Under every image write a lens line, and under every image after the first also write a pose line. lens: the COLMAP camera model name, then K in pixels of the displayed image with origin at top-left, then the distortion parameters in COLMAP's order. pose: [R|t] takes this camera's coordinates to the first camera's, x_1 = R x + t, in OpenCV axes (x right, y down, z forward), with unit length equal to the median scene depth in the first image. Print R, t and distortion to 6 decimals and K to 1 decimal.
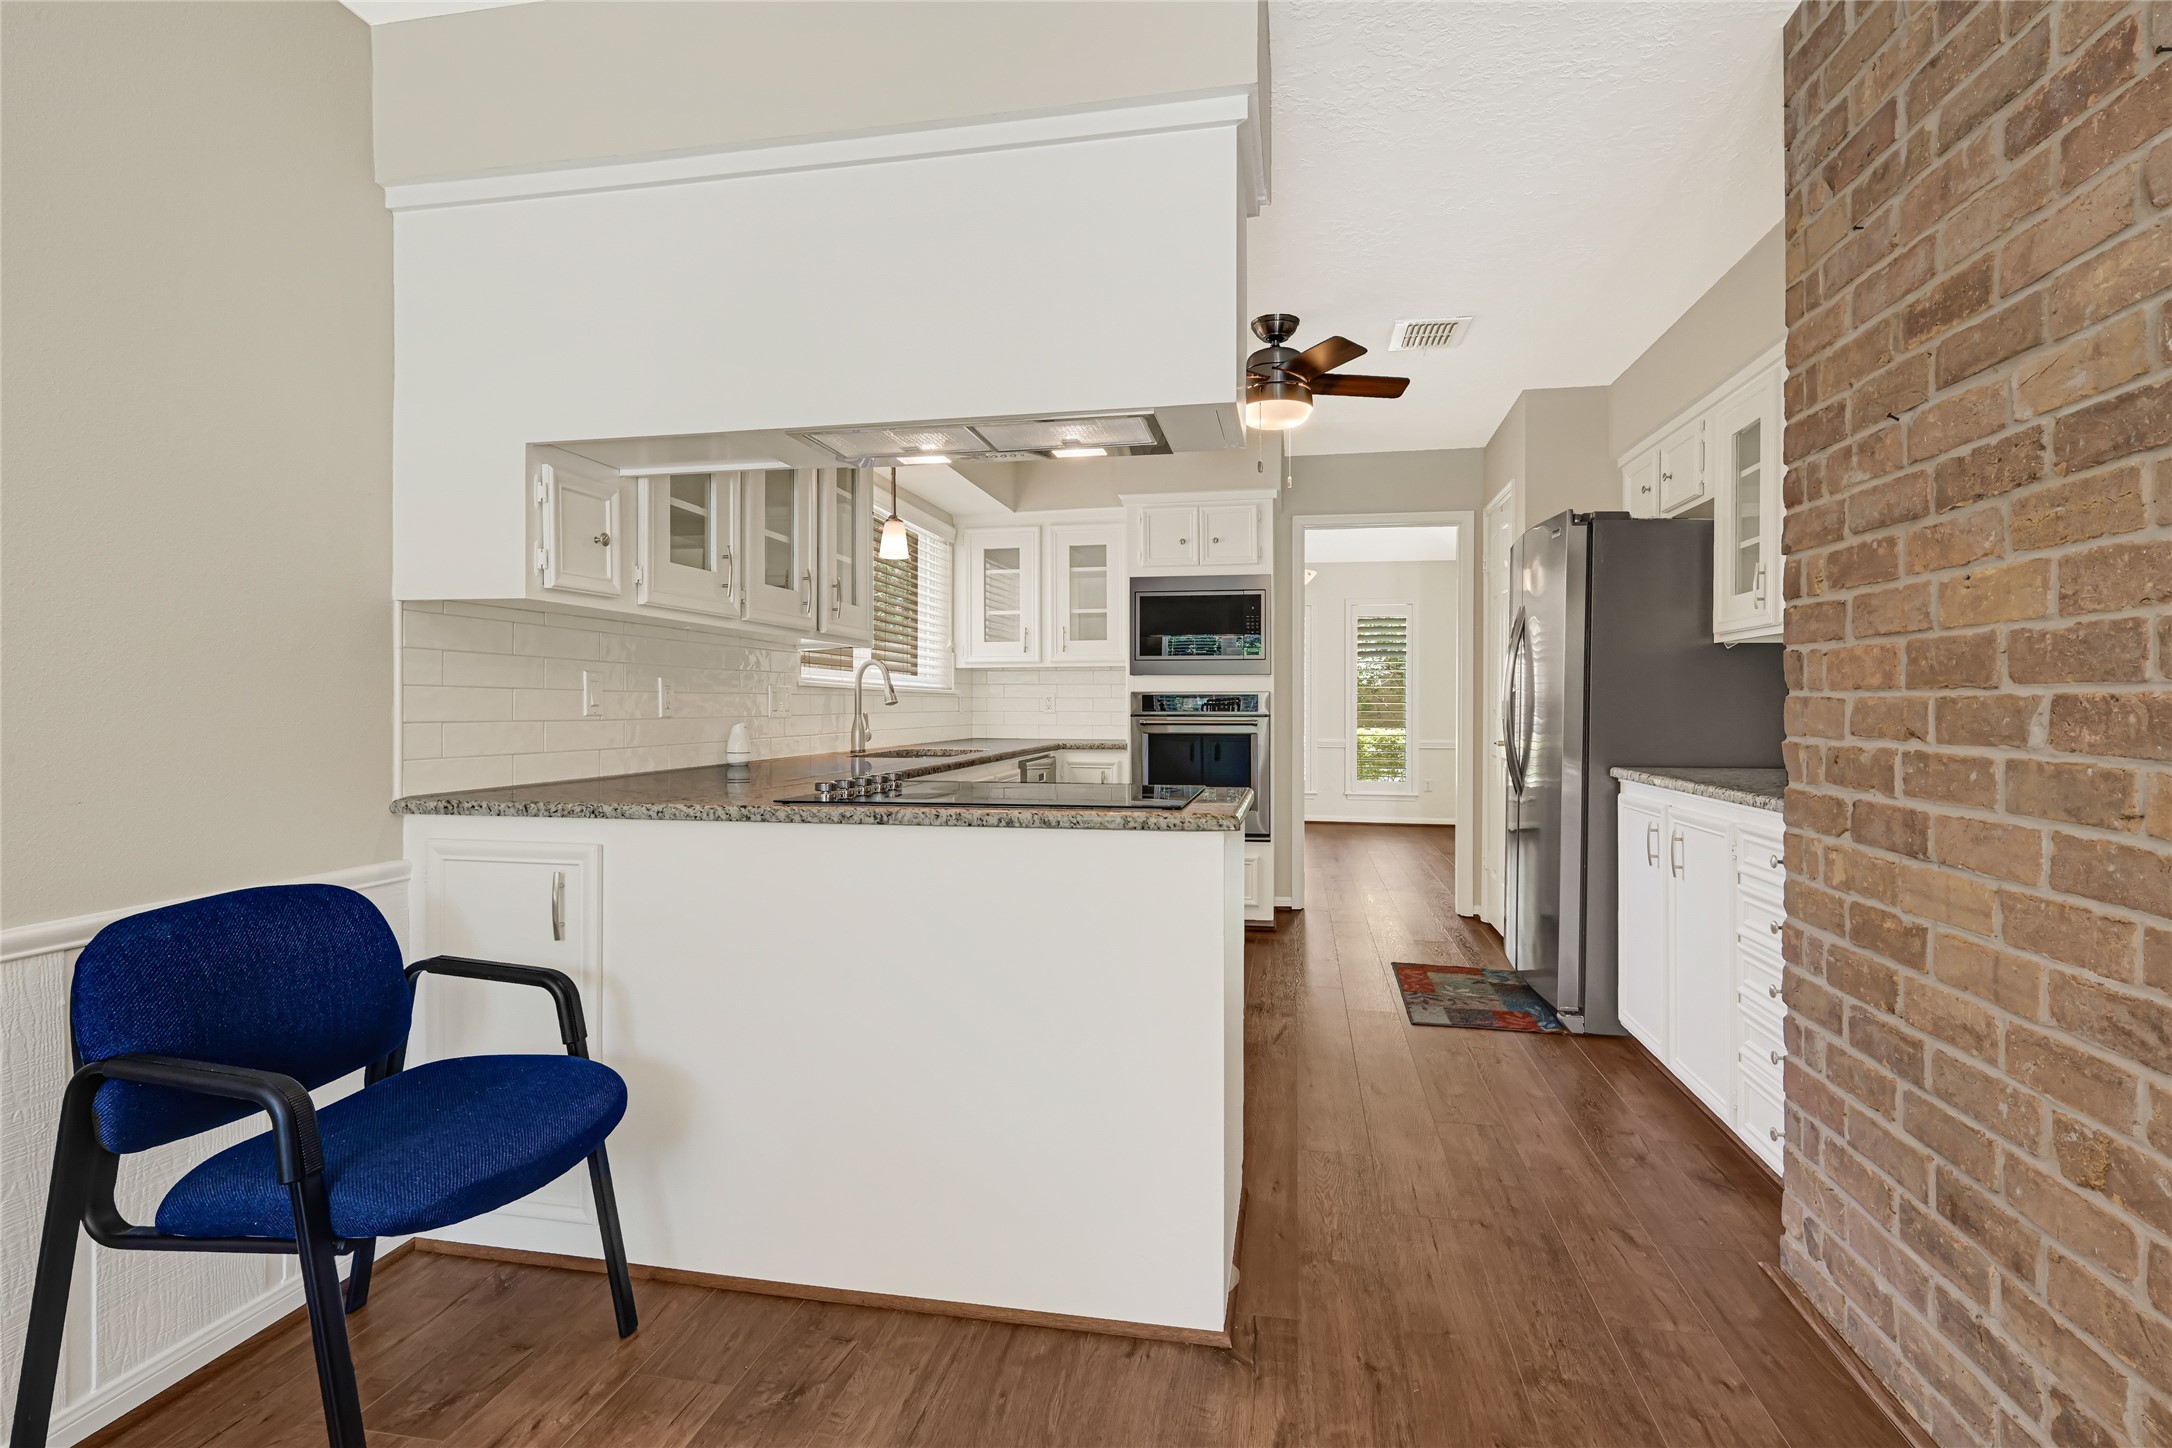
lens RADIAL K [[1046.7, 0, 1086.4], [0, 1046.7, 719.9], [0, 0, 1]] dist [-0.002122, -0.000469]
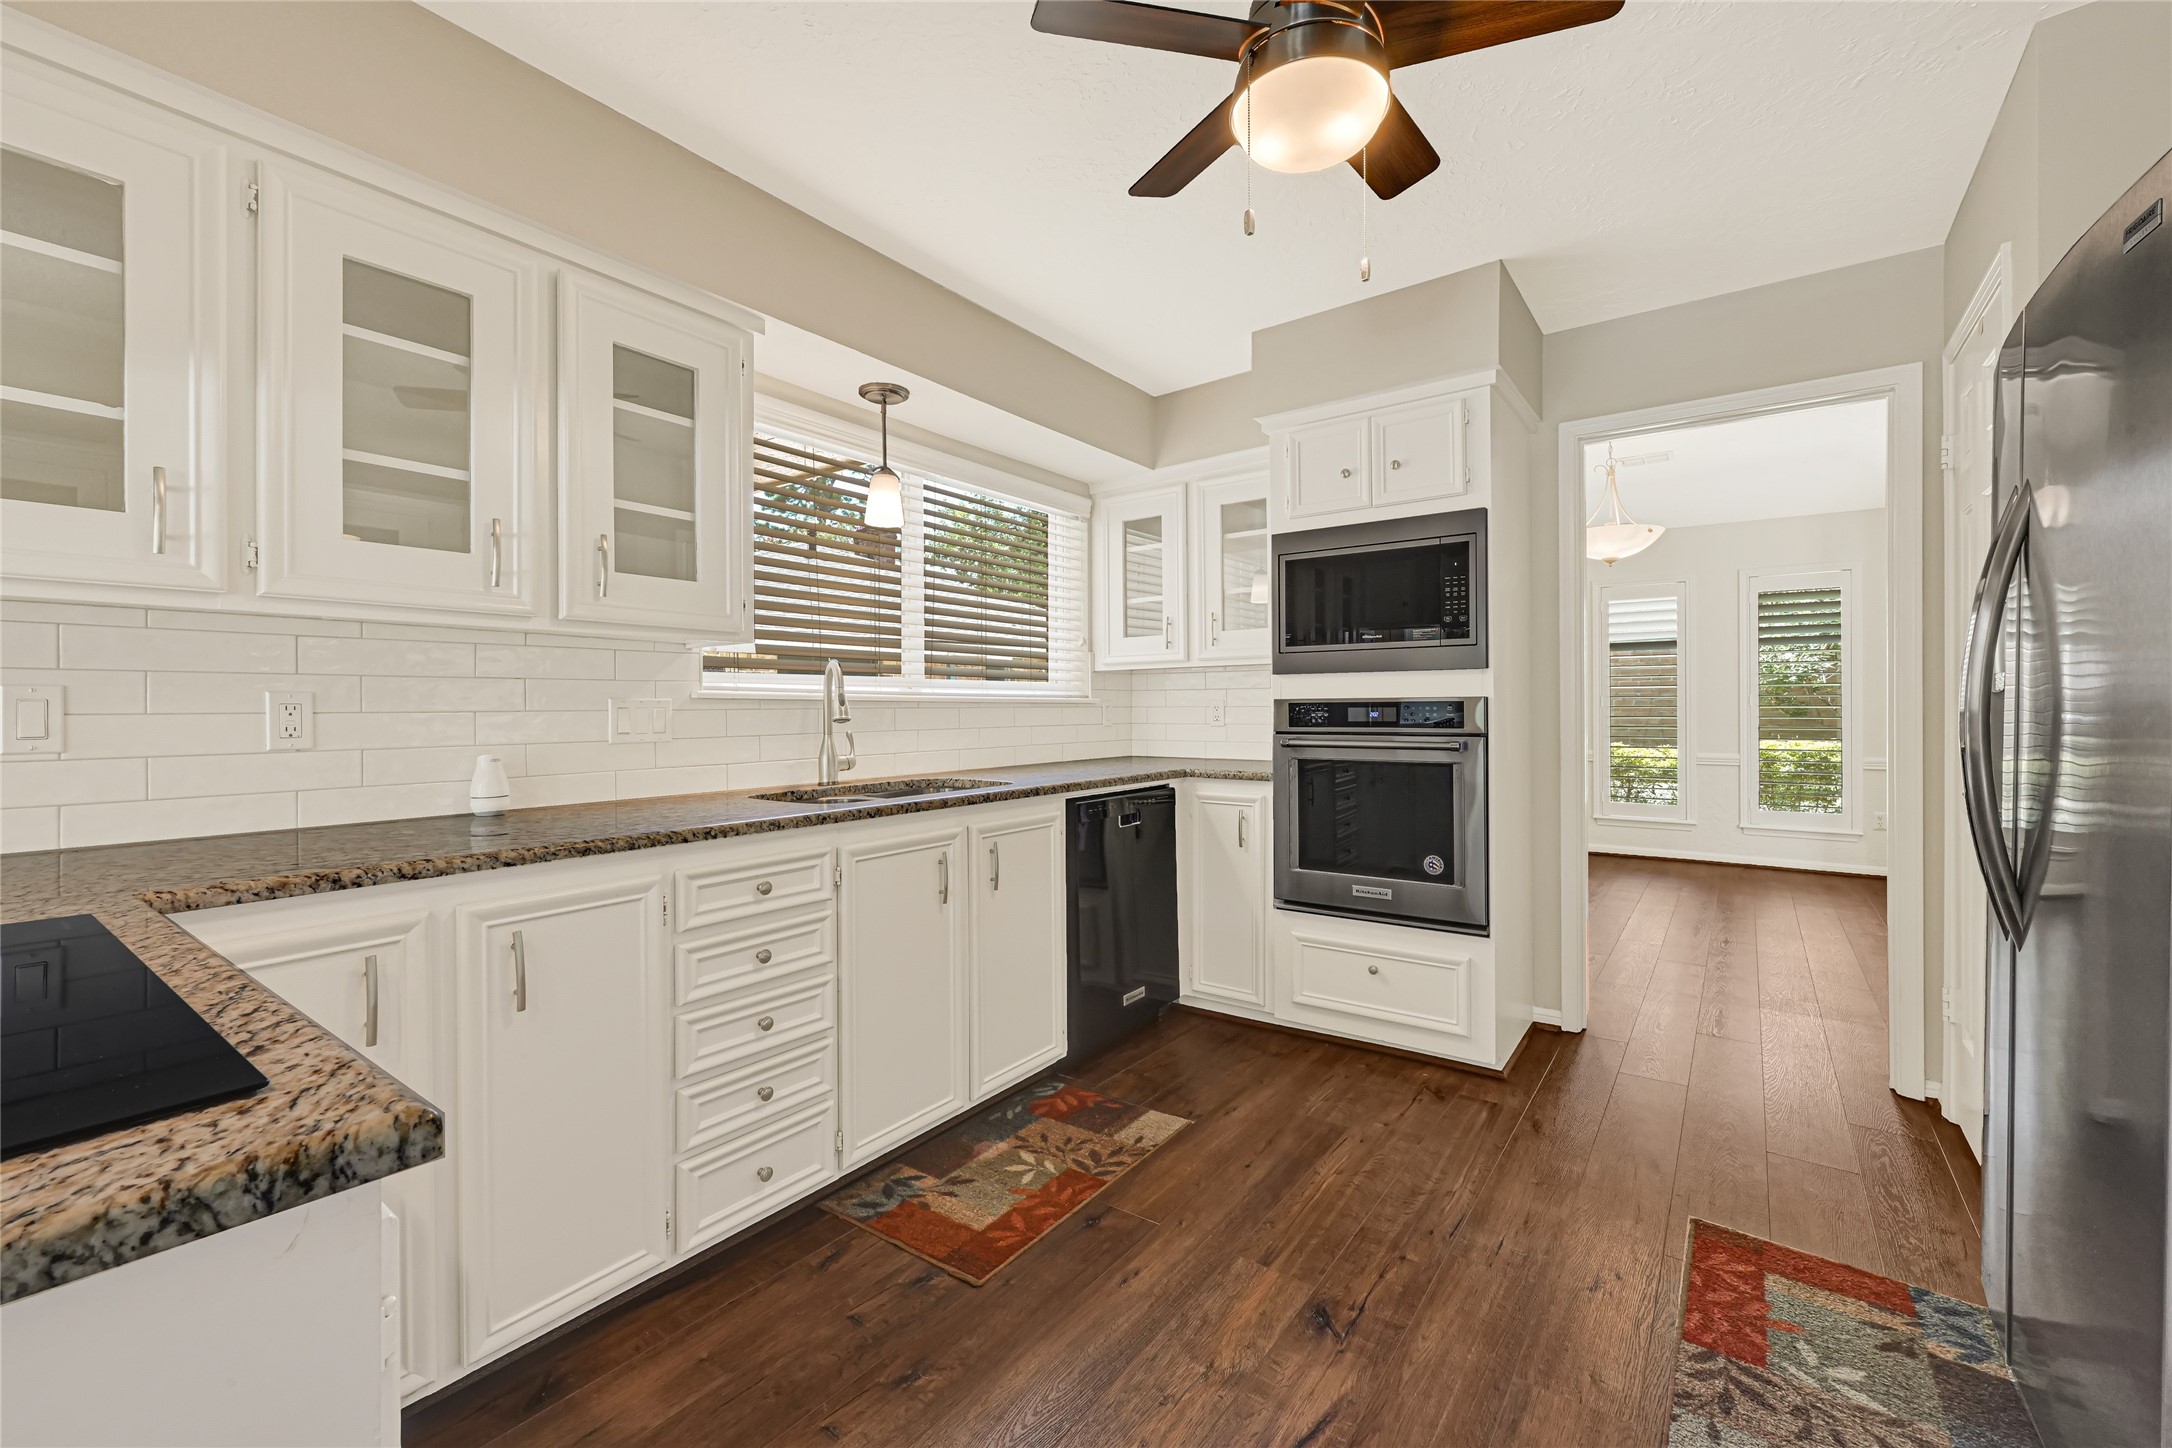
lens RADIAL K [[882.5, 0, 1095.2], [0, 882.5, 713.3], [0, 0, 1]] dist [-0.001545, -0.000081]
pose [[0.903387, -0.004094, -0.428808, 0.229553], [0.000761, 0.999968, -0.007943, -0.015363], [0.428826, 0.006850, 0.903361, 0.515841]]
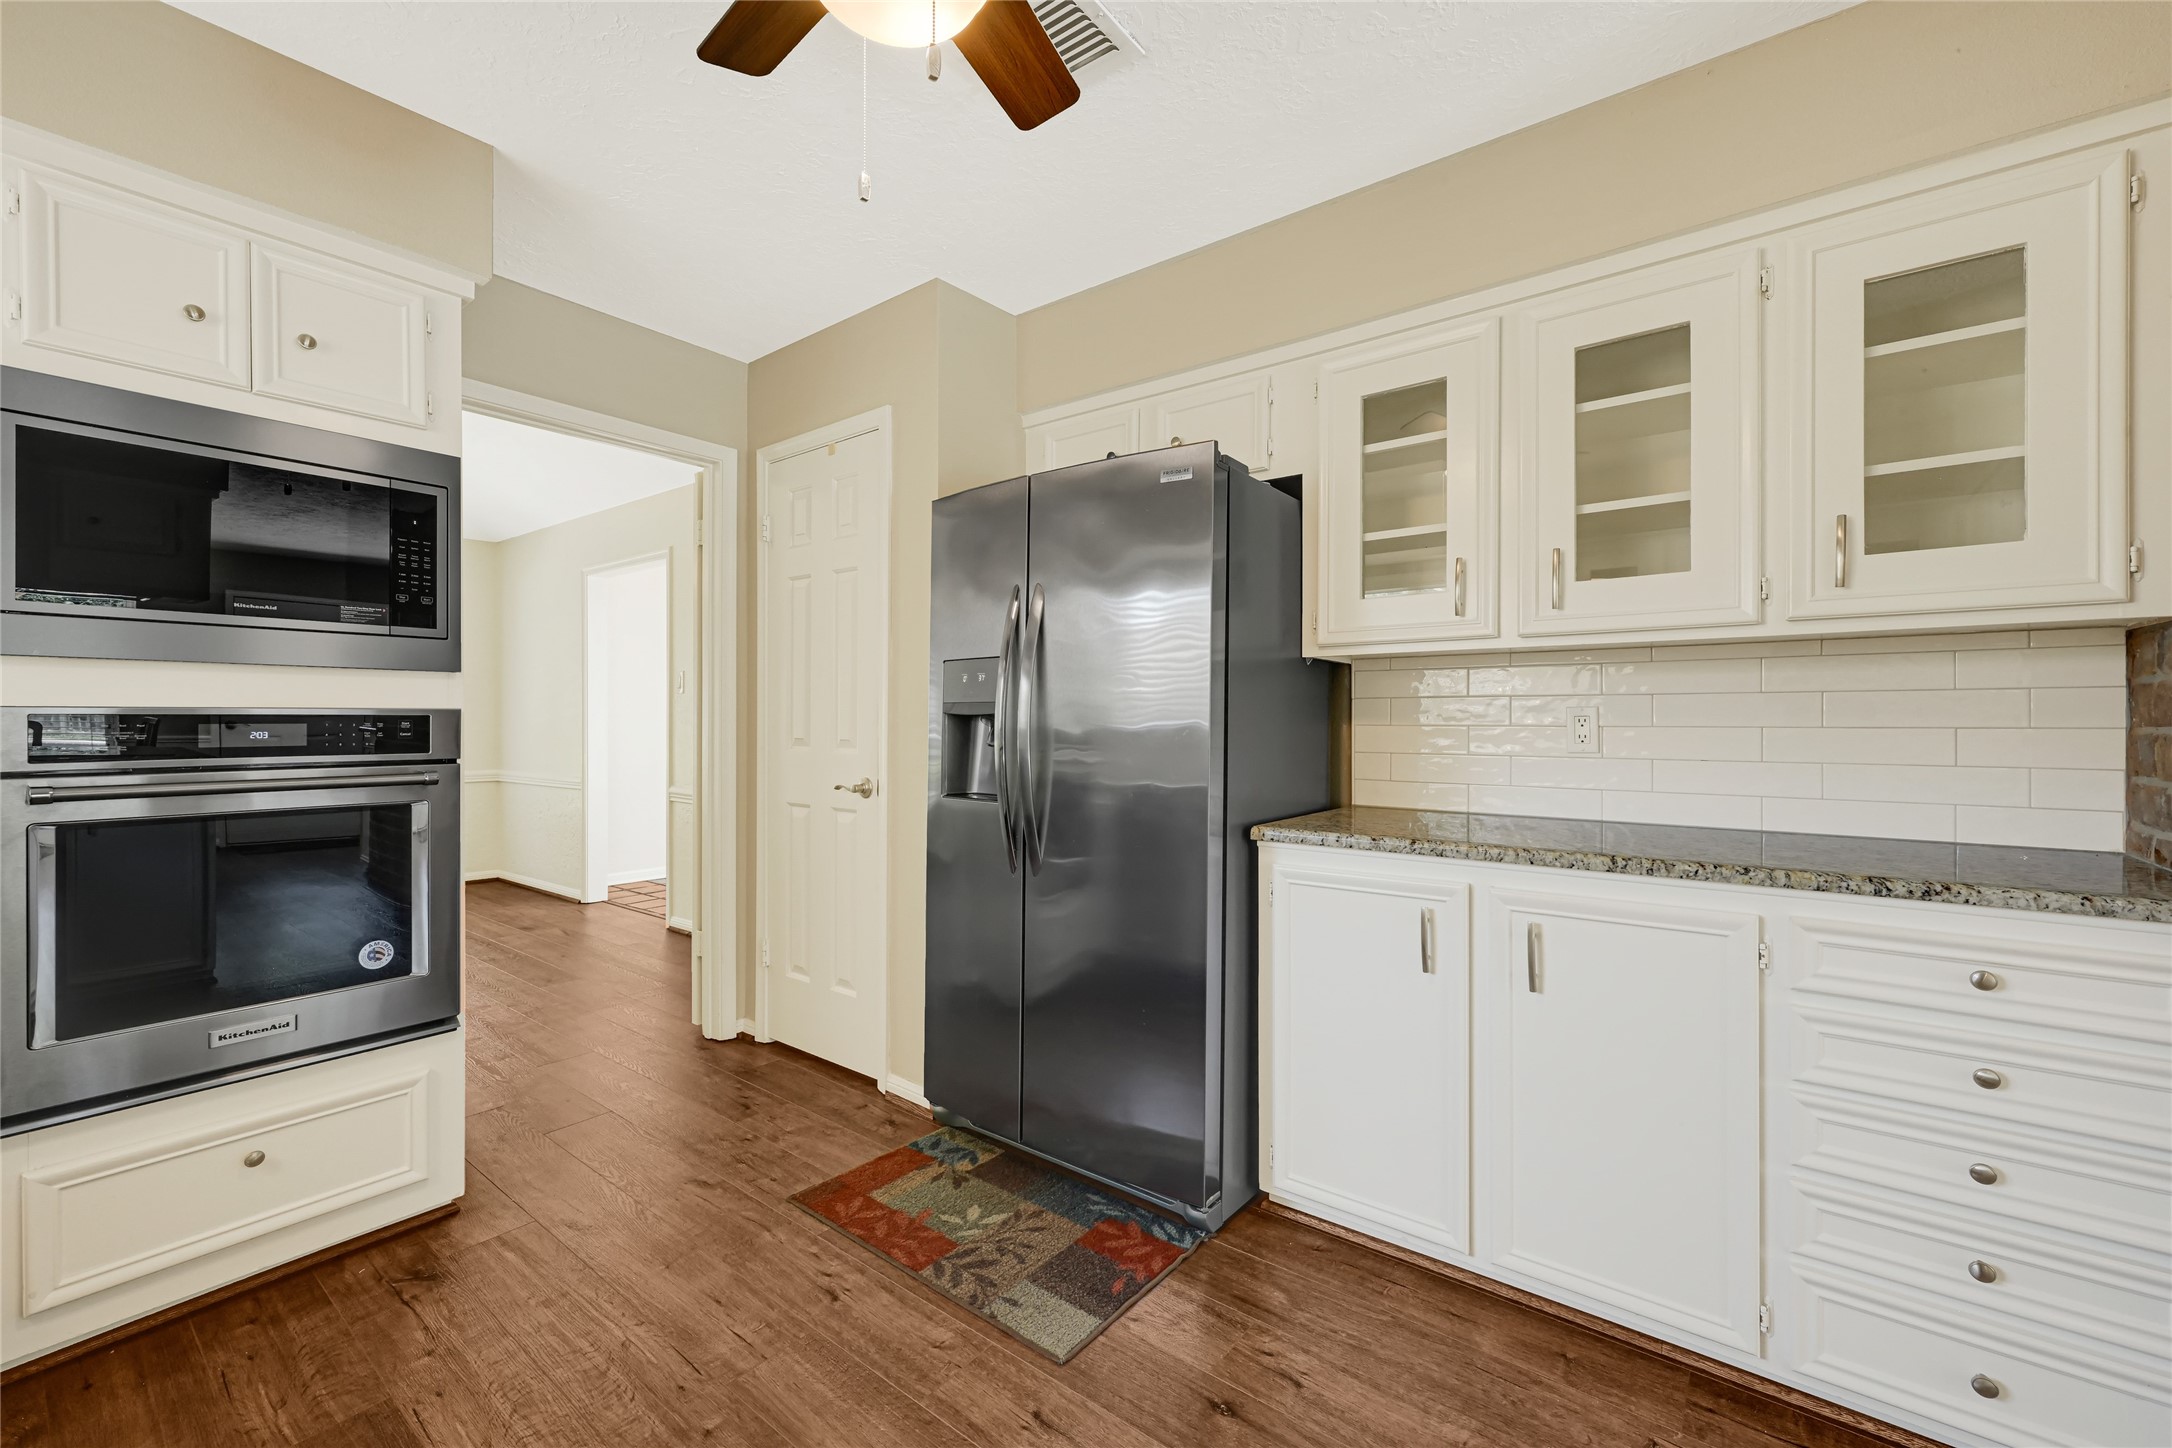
lens RADIAL K [[879.4, 0, 1086.0], [0, 879.4, 724.0], [0, 0, 1]] dist [-0.001040, -0.000121]
pose [[0.458708, -0.006121, 0.888566, -0.055973], [0.012006, 0.999928, 0.000690, -0.020645], [-0.888506, 0.010352, 0.458748, 0.691825]]
